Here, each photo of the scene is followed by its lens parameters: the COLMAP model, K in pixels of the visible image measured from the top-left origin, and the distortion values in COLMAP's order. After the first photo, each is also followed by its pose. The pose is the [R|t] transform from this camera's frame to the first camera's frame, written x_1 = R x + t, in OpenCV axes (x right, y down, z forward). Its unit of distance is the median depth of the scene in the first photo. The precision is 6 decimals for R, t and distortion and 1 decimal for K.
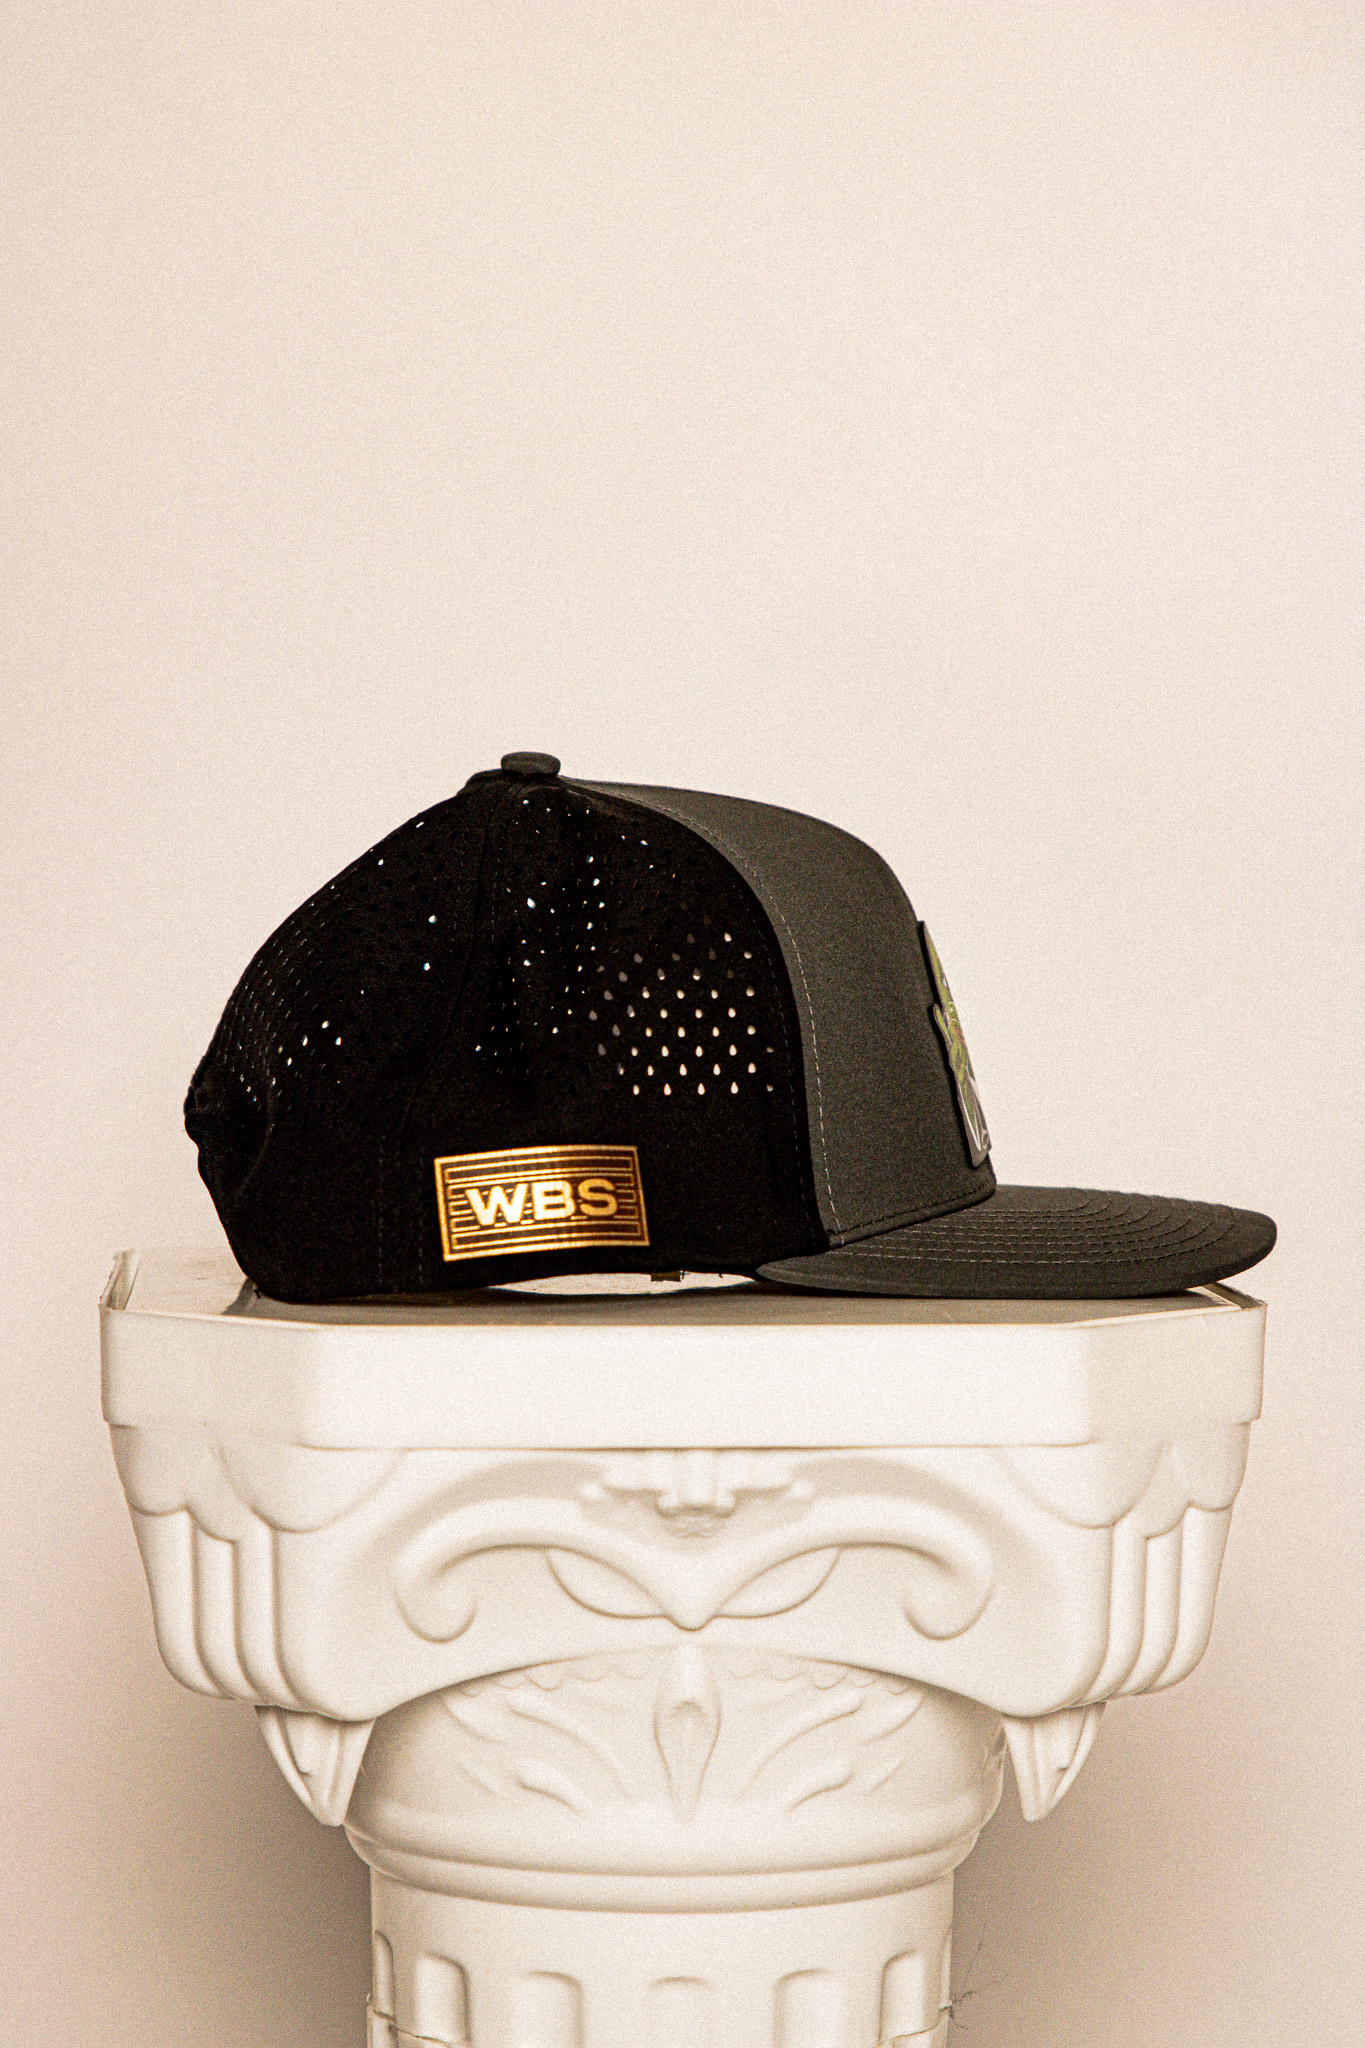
lens RADIAL K [[4685.6, 0, 681.6], [0, 4685.6, 992.1], [0, 0, 1]] dist [-0.012938, 0.316011]
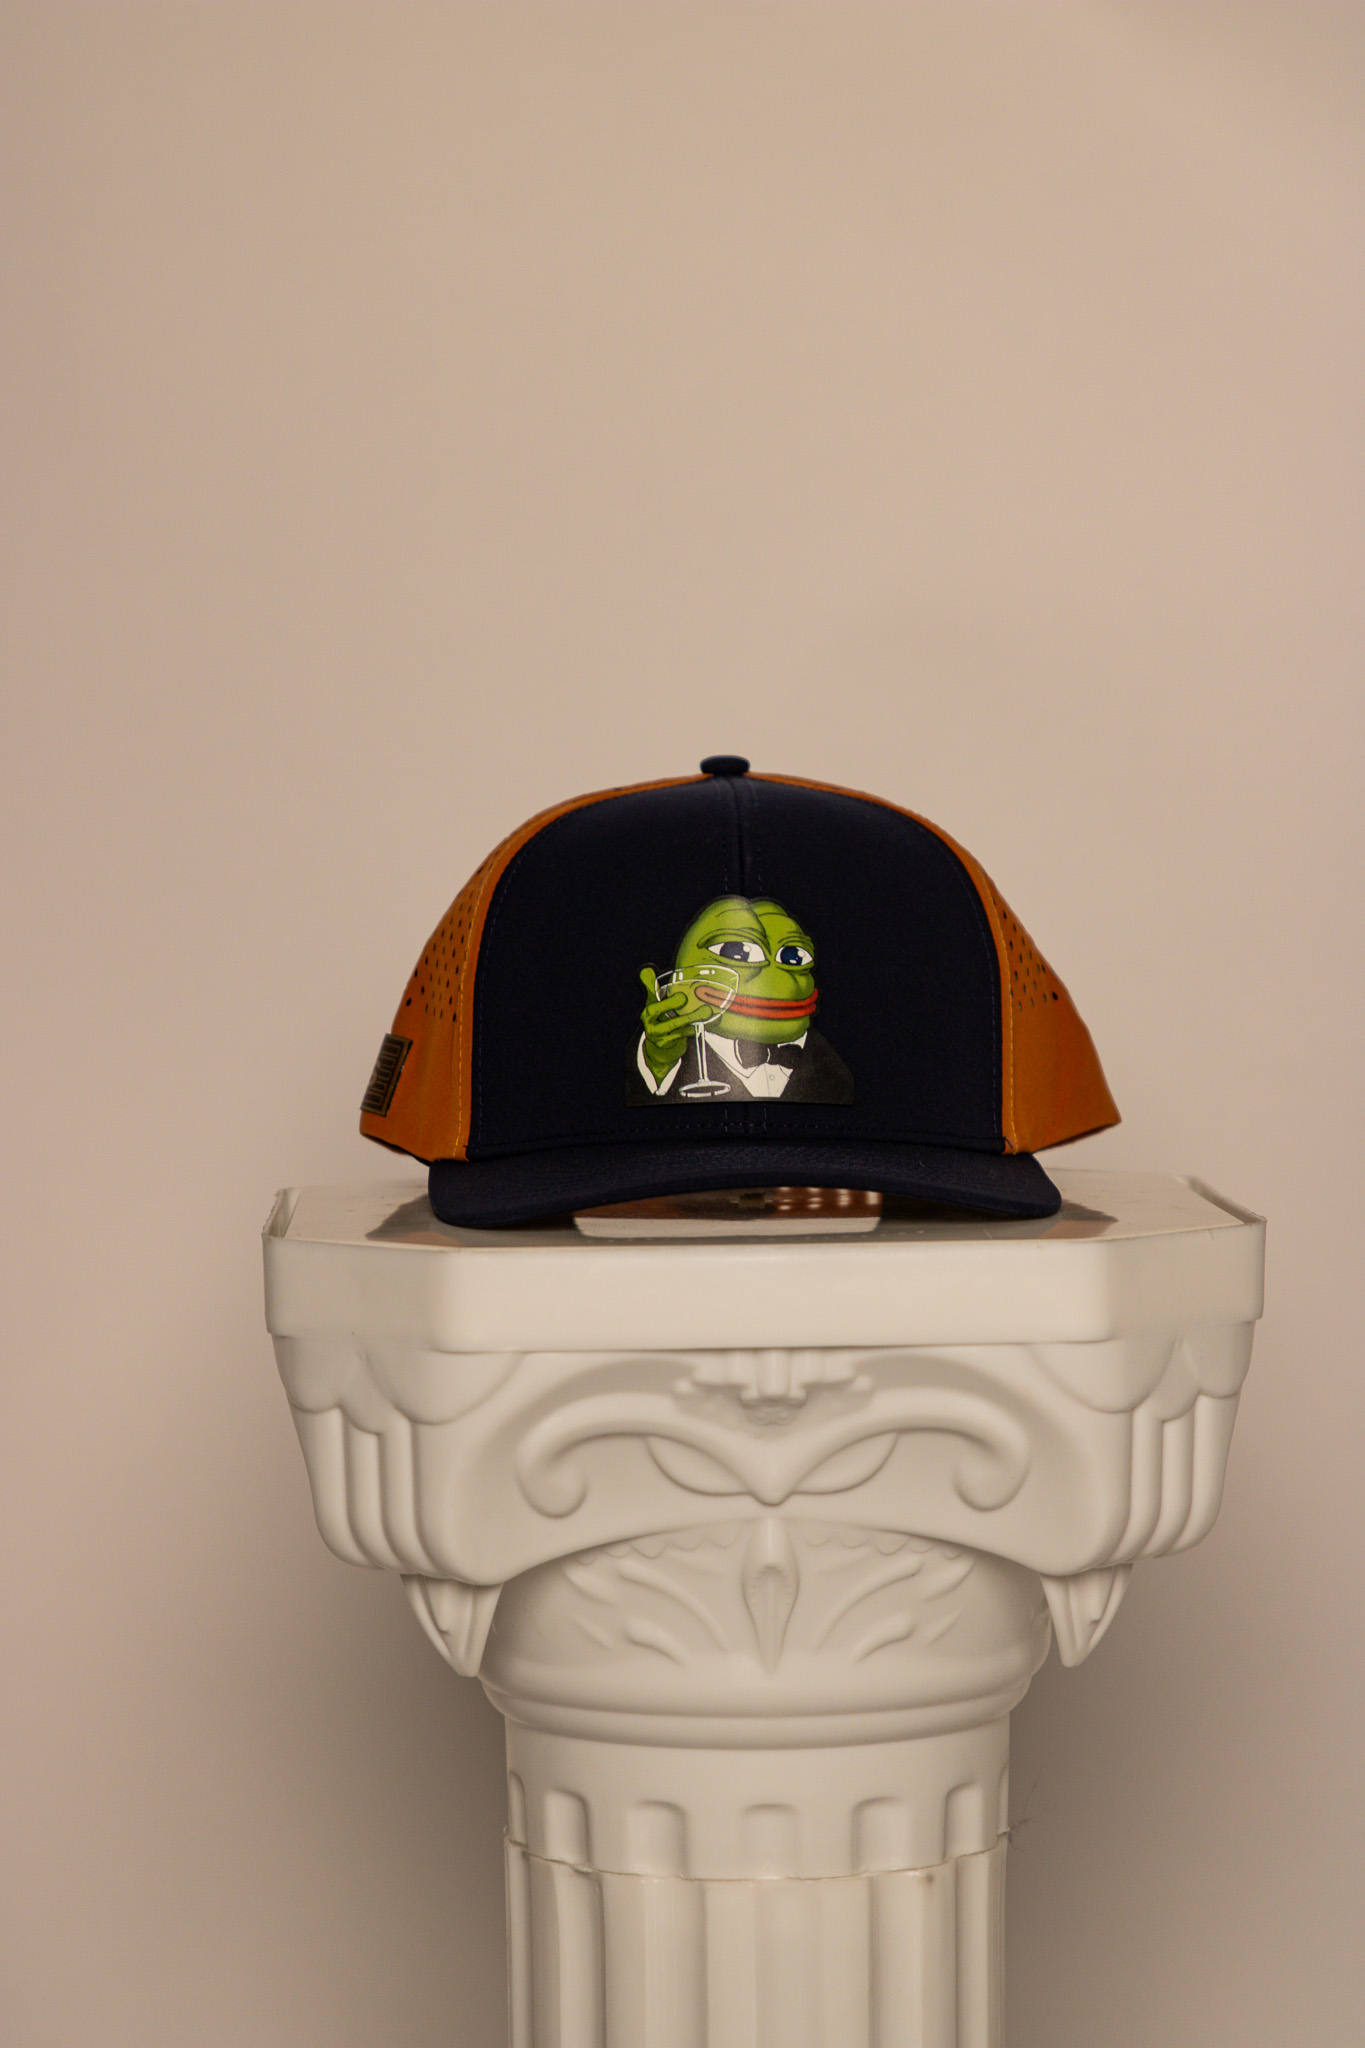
lens RADIAL K [[4595.6, 0, 684.6], [0, 4595.6, 1023.9], [0, 0, 1]] dist [0.023274, 0.073377]
pose [[0.999408, -0.014577, -0.031152, 0.017666], [0.015276, 0.999634, 0.022328, -0.009610], [0.030816, -0.022791, 0.999265, -0.142562]]
